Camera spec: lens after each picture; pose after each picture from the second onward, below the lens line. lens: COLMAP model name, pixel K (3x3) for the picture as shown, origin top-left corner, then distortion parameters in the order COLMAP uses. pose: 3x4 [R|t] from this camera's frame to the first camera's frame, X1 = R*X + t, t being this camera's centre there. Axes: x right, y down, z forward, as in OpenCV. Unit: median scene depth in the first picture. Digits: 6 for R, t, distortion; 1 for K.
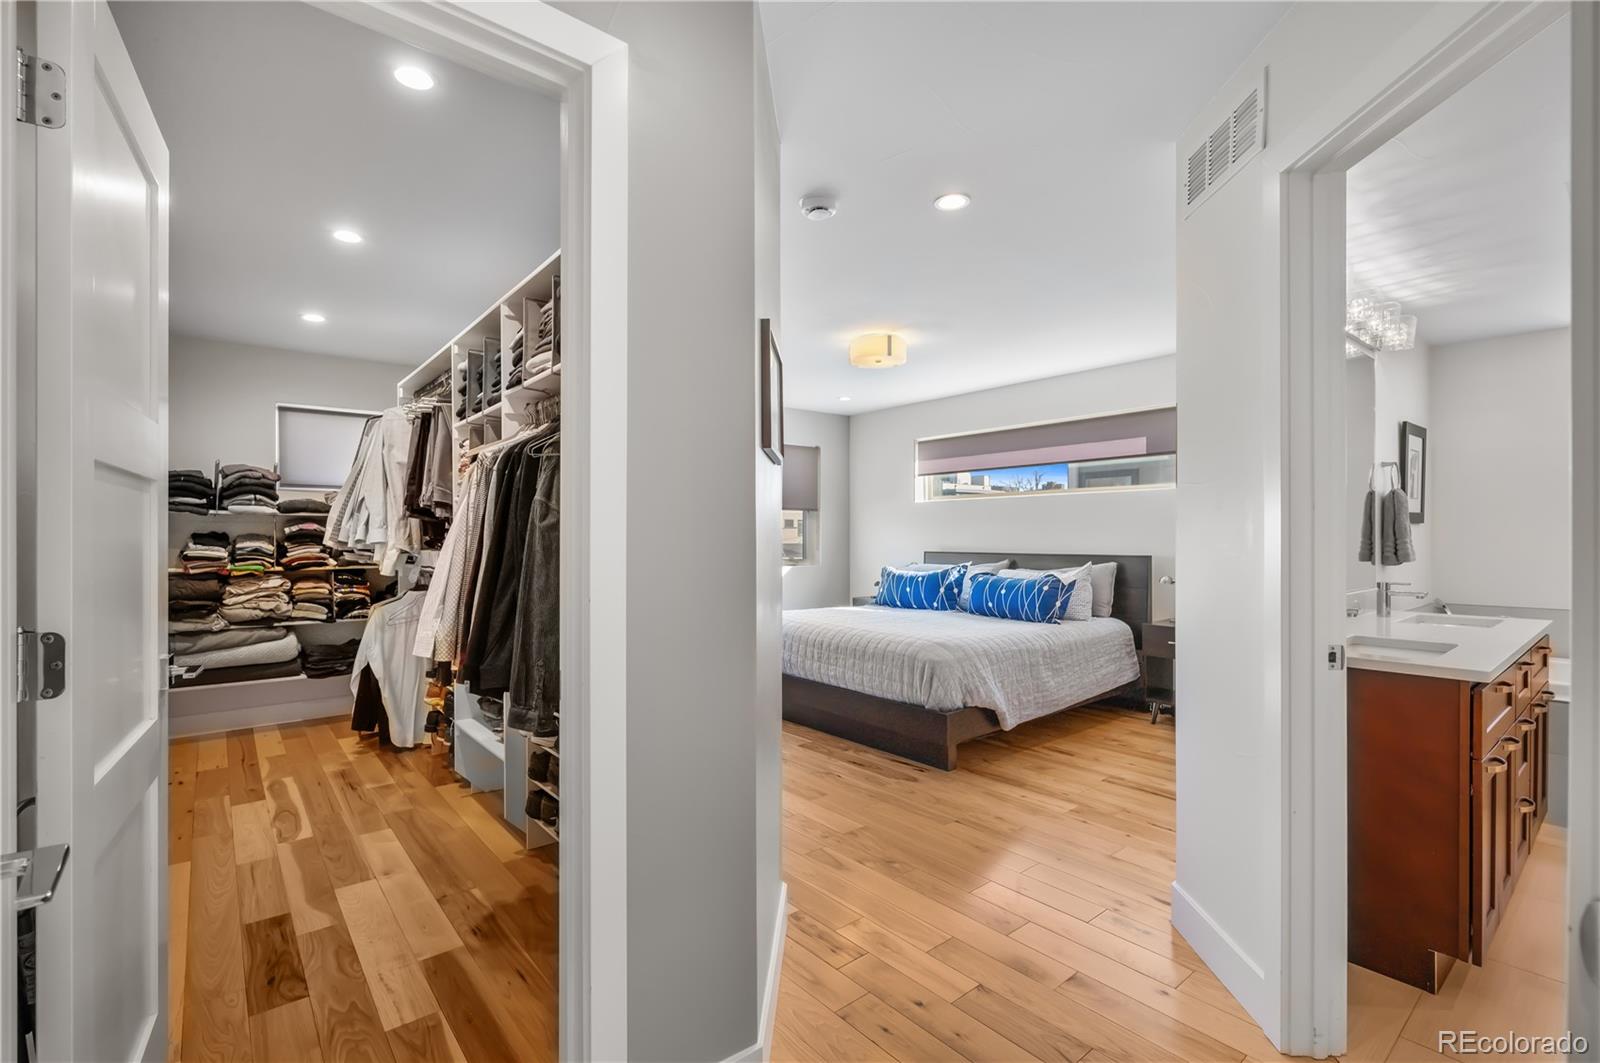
lens RADIAL K [[722.4, 0, 804.0], [0, 722.4, 535.4], [0, 0, 1]] dist [-0.003518, 0.001634]
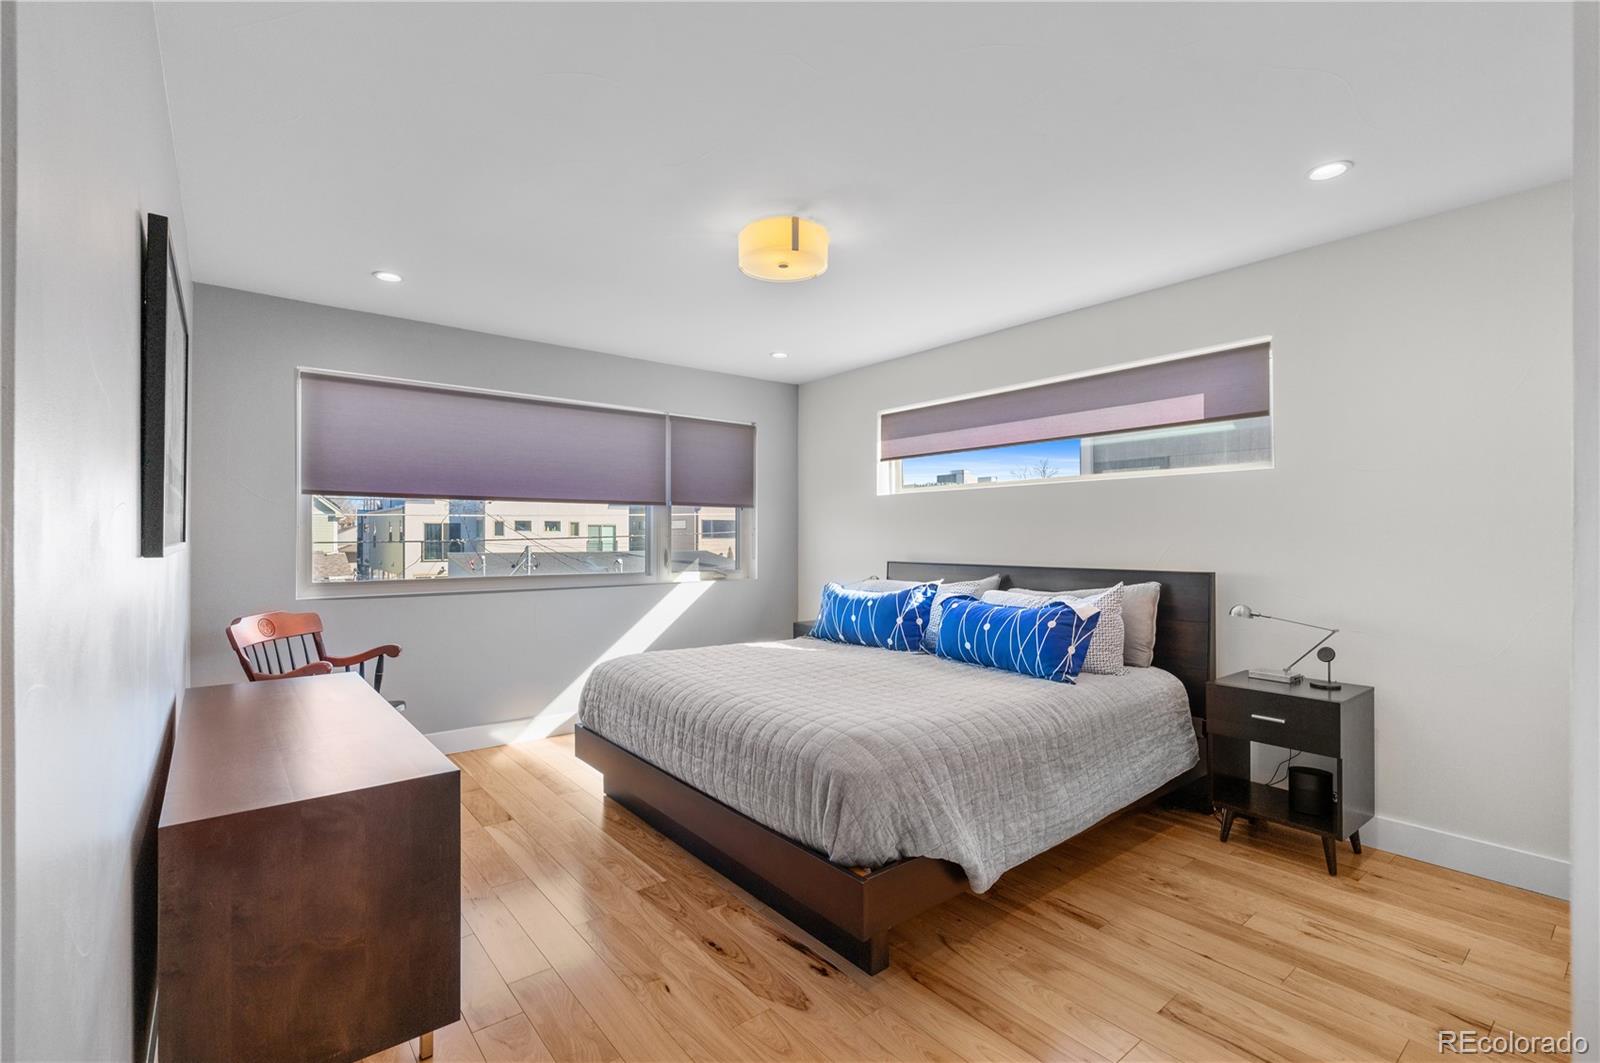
lens RADIAL K [[722.4, 0, 796.4], [0, 722.4, 532.0], [0, 0, 1]] dist [-0.003518, 0.001634]
pose [[0.999817, 0.001336, -0.019066, 0.127962], [-0.001475, 0.999972, -0.007276, -0.003830], [0.019056, 0.007303, 0.999792, 0.377167]]
